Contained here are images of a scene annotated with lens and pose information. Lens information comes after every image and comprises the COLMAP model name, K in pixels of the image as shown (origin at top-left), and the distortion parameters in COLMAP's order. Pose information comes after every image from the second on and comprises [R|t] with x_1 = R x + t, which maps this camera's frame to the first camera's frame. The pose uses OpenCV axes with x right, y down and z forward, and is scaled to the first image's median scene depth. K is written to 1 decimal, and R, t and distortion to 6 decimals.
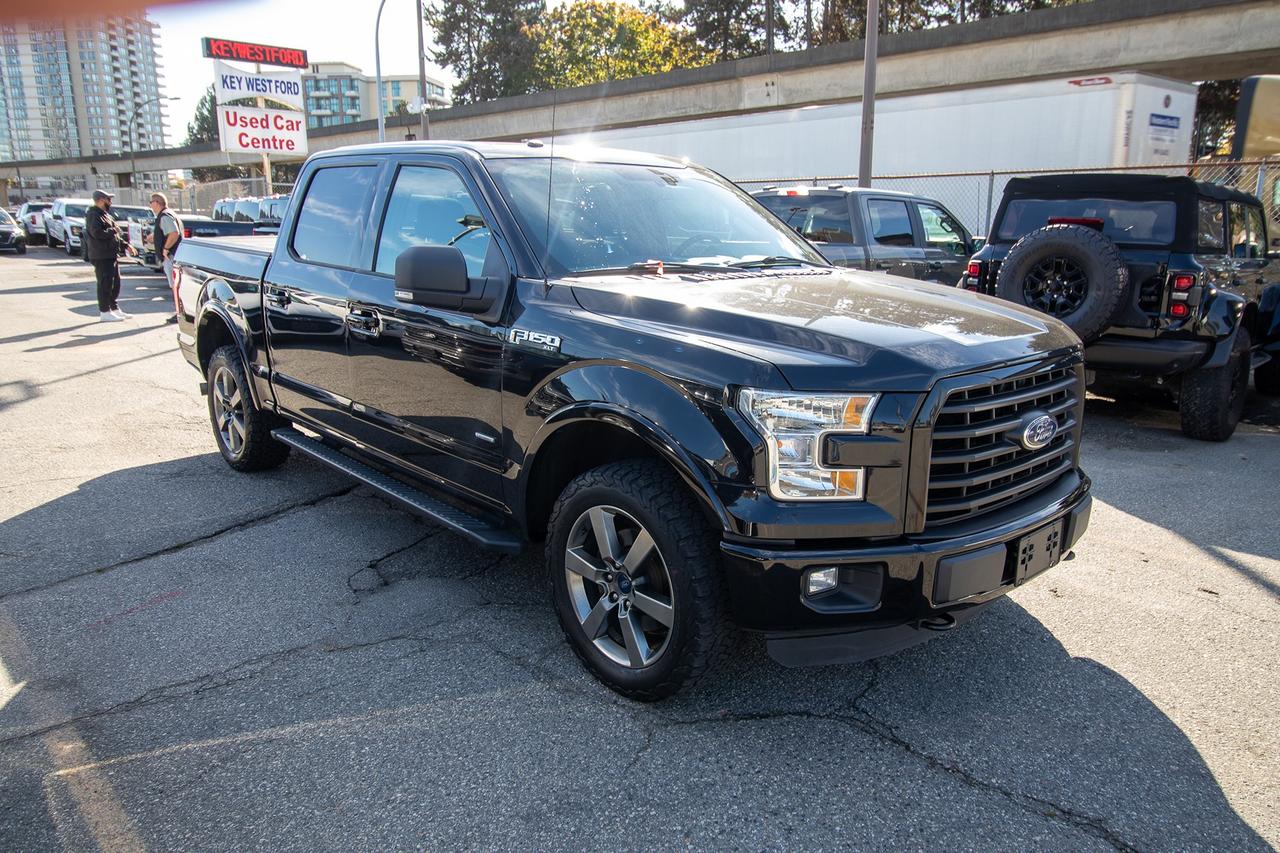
lens RADIAL K [[904.8, 0, 640.0], [0, 904.8, 426.5], [0, 0, 1]] dist [0.005107, -0.002175]
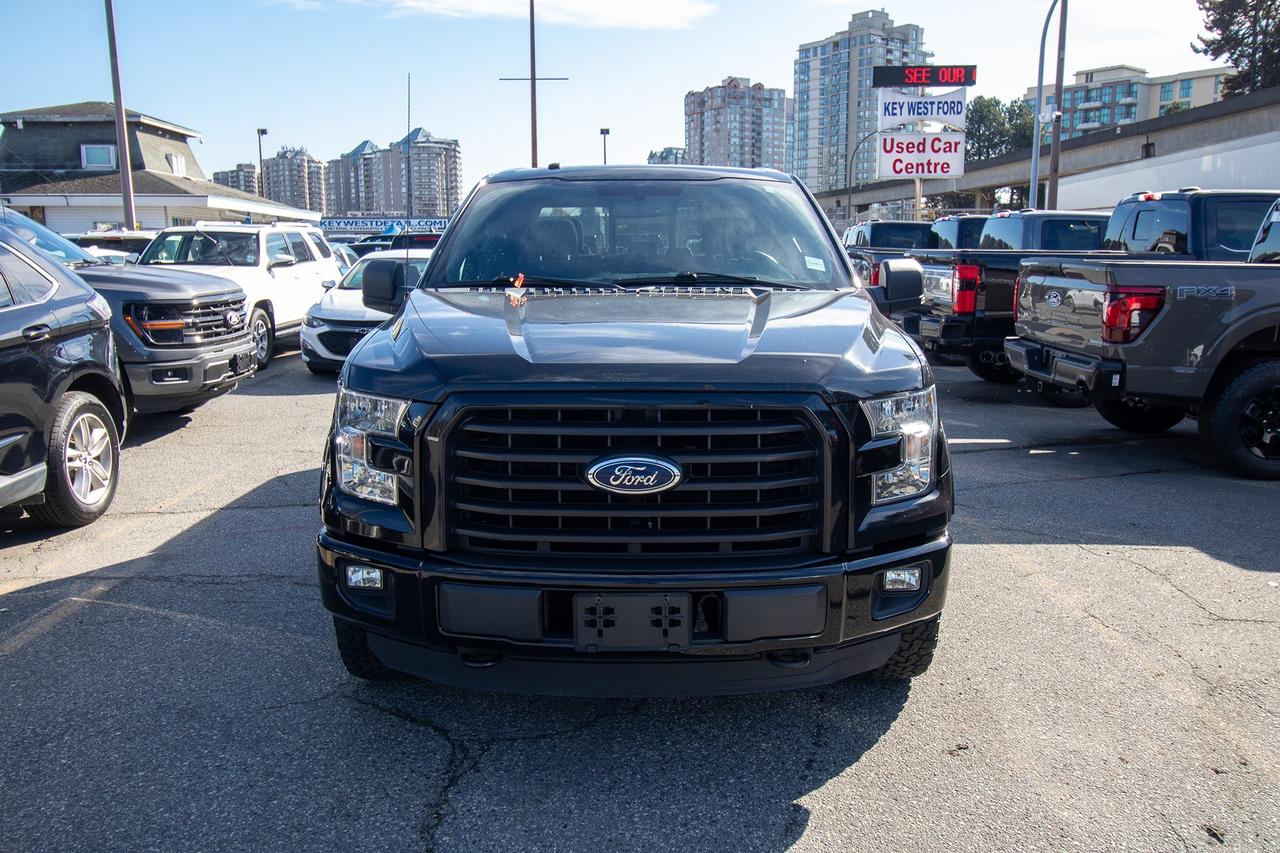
lens RADIAL K [[1016.4, 0, 640.0], [0, 1016.4, 426.5], [0, 0, 1]] dist [0.014784, -0.005397]
pose [[0.726081, 0.106722, -0.679277, 0.130463], [-0.141629, 0.989911, 0.004138, -0.005300], [0.672865, 0.093200, 0.733871, 0.038324]]
